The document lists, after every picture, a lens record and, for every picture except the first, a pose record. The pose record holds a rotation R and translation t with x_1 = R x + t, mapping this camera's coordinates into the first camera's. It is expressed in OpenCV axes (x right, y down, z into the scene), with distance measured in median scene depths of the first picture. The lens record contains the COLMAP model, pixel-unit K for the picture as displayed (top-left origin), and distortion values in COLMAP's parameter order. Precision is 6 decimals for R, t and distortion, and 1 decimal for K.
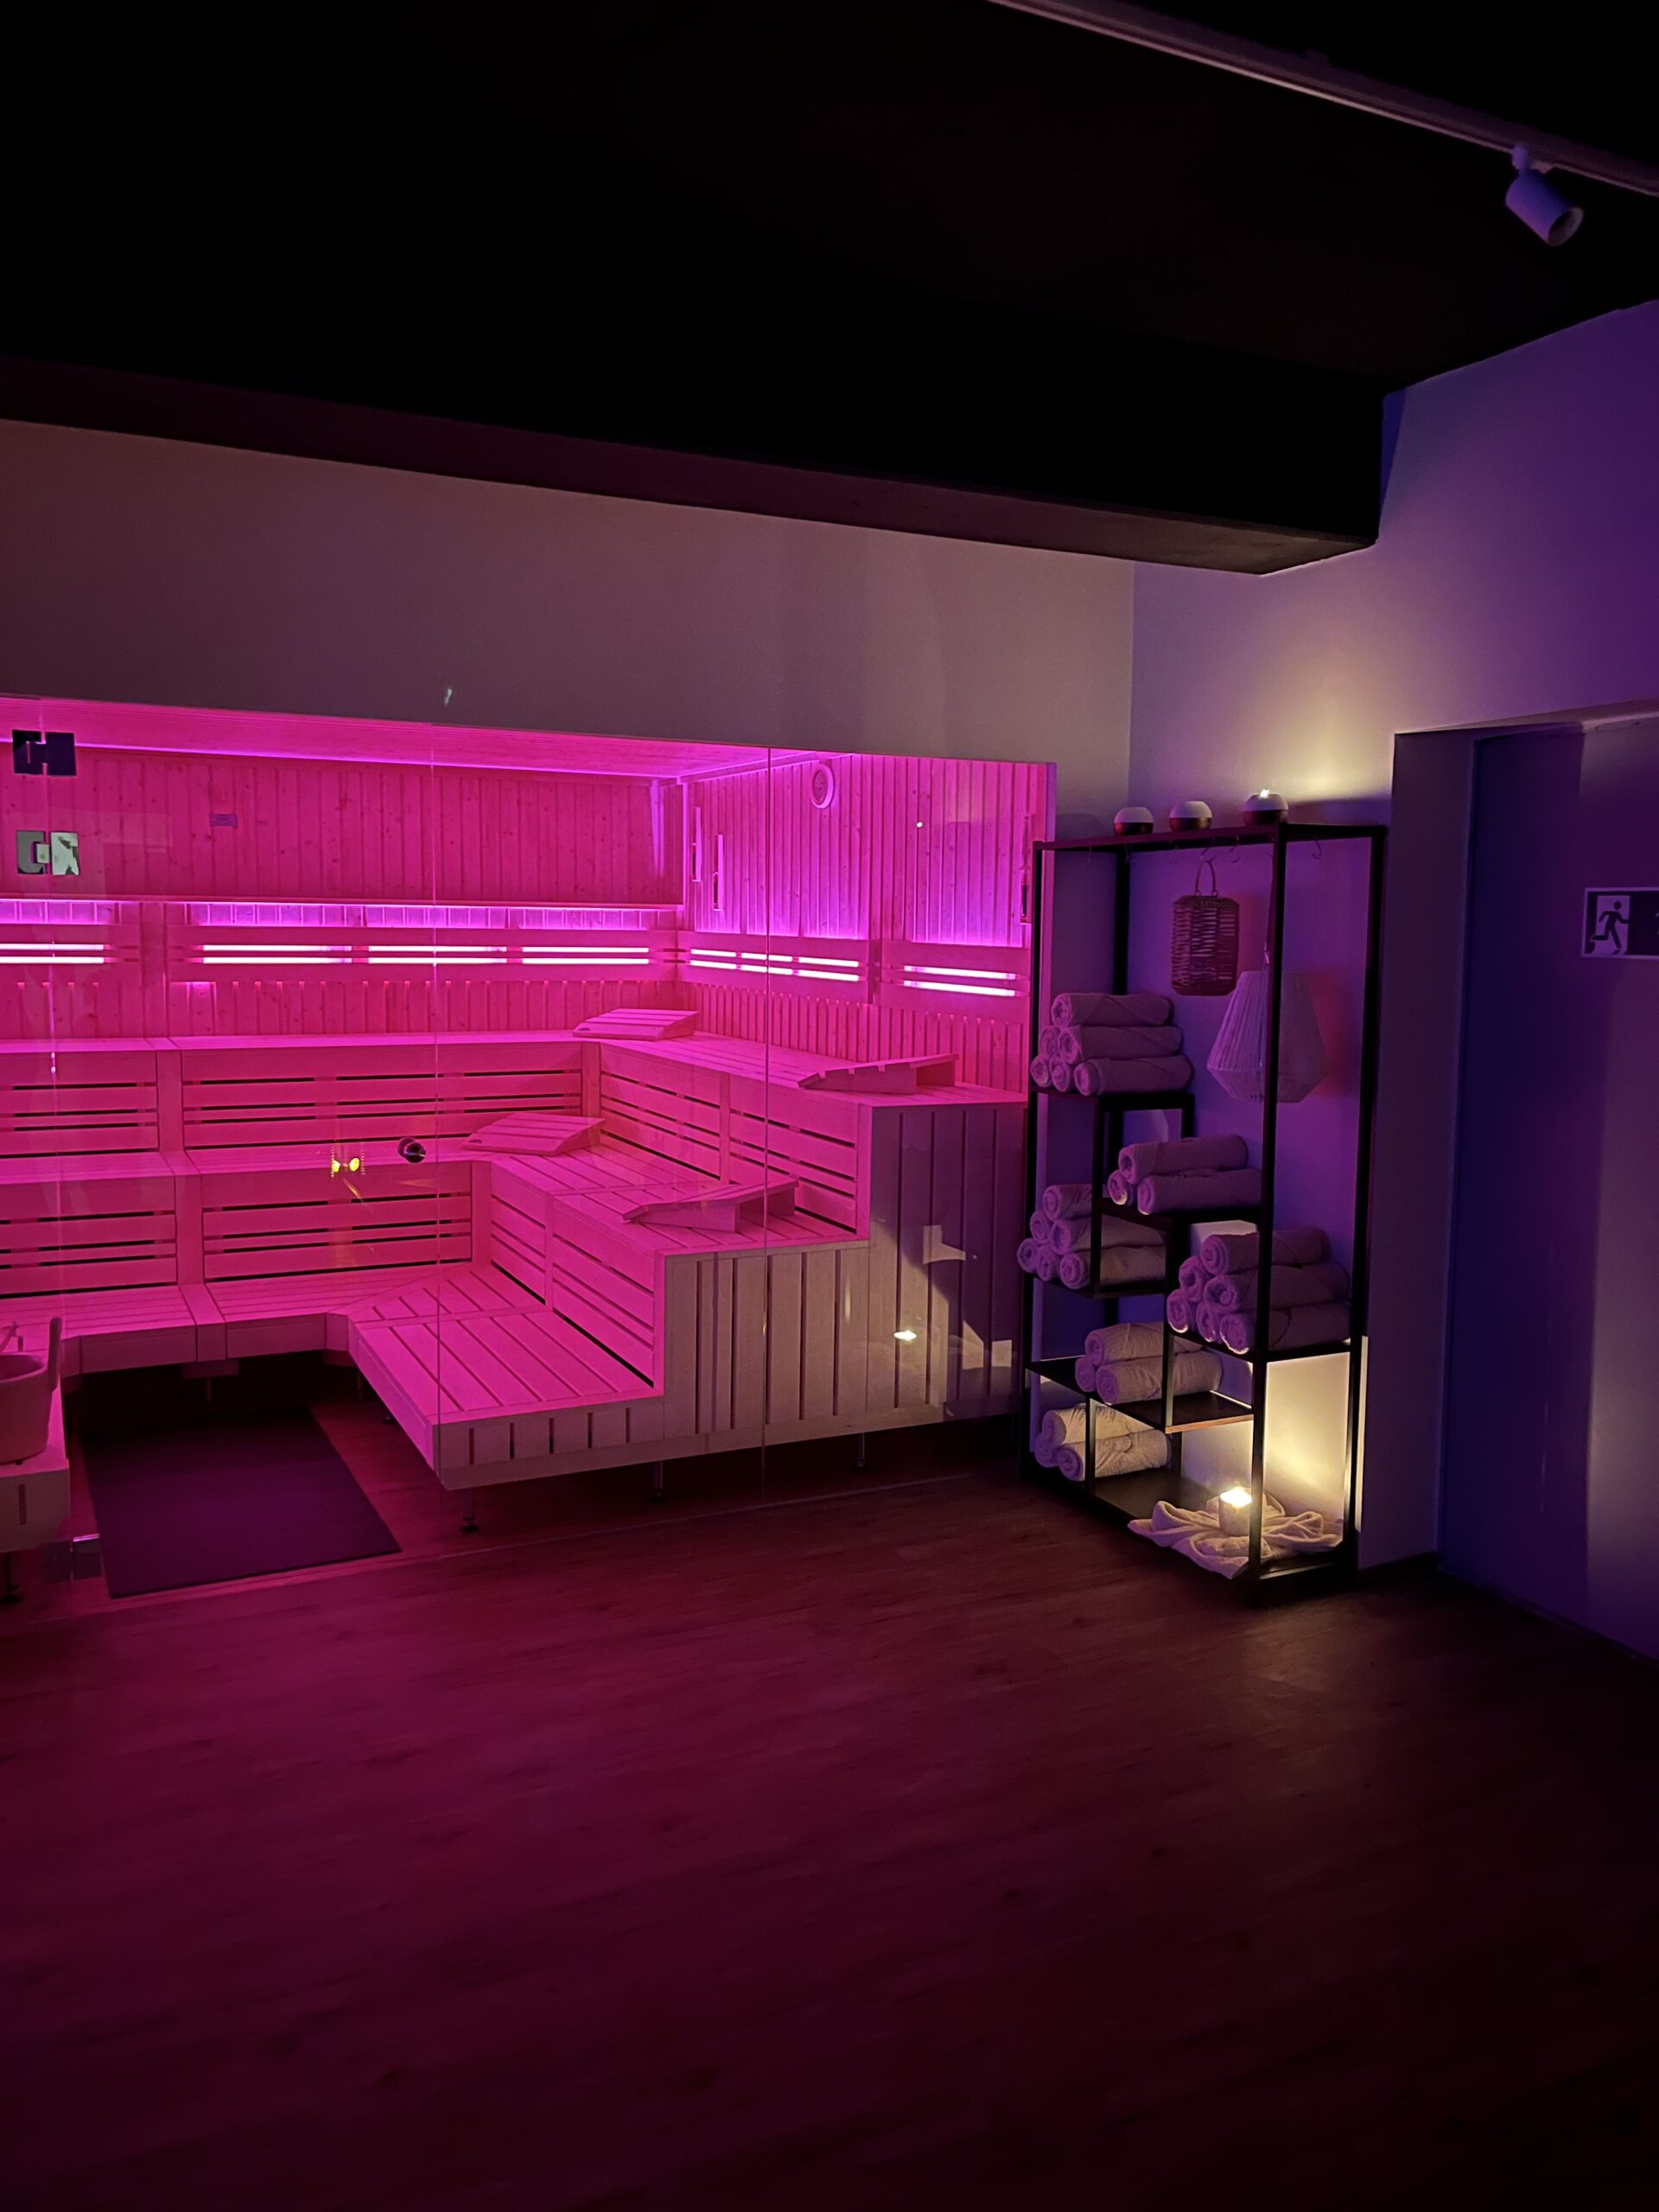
lens RADIAL K [[1705.8, 0, 841.7], [0, 1705.8, 1104.1], [0, 0, 1]] dist [0.012634, -0.028915]
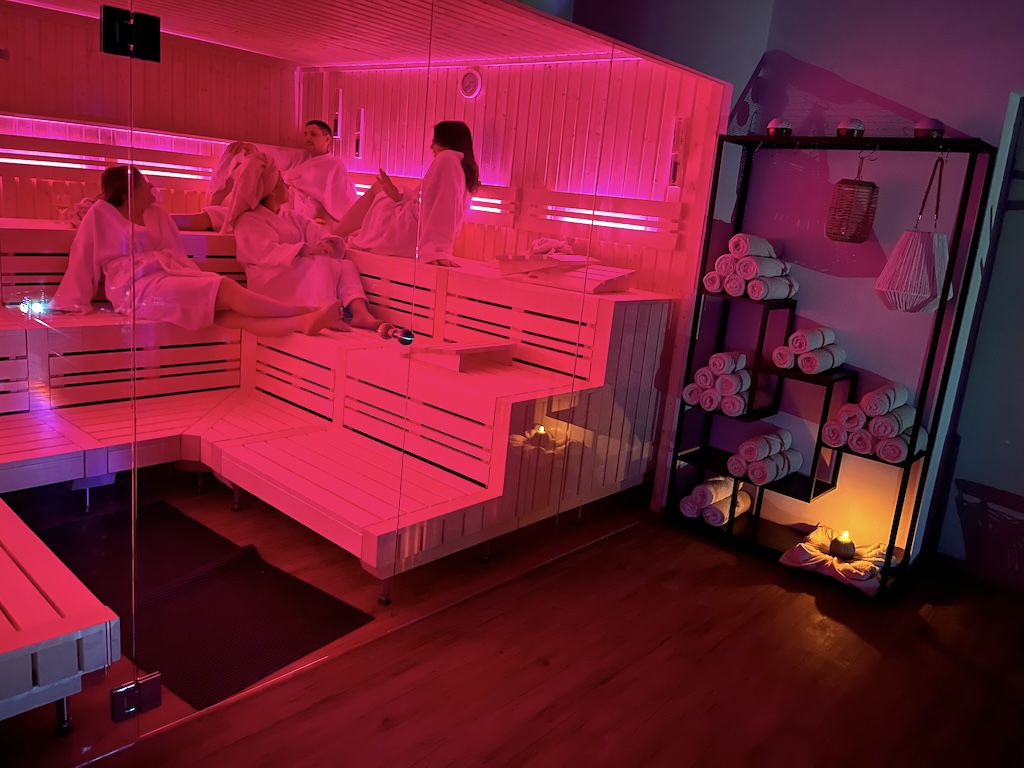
lens RADIAL K [[789.6, 0, 508.9], [0, 789.6, 387.5], [0, 0, 1]] dist [0.012634, -0.028915]
pose [[0.920546, -0.013384, 0.390405, -0.308993], [-0.043377, 0.989730, 0.136209, -0.012359], [-0.388219, -0.142322, 0.910511, 0.333017]]
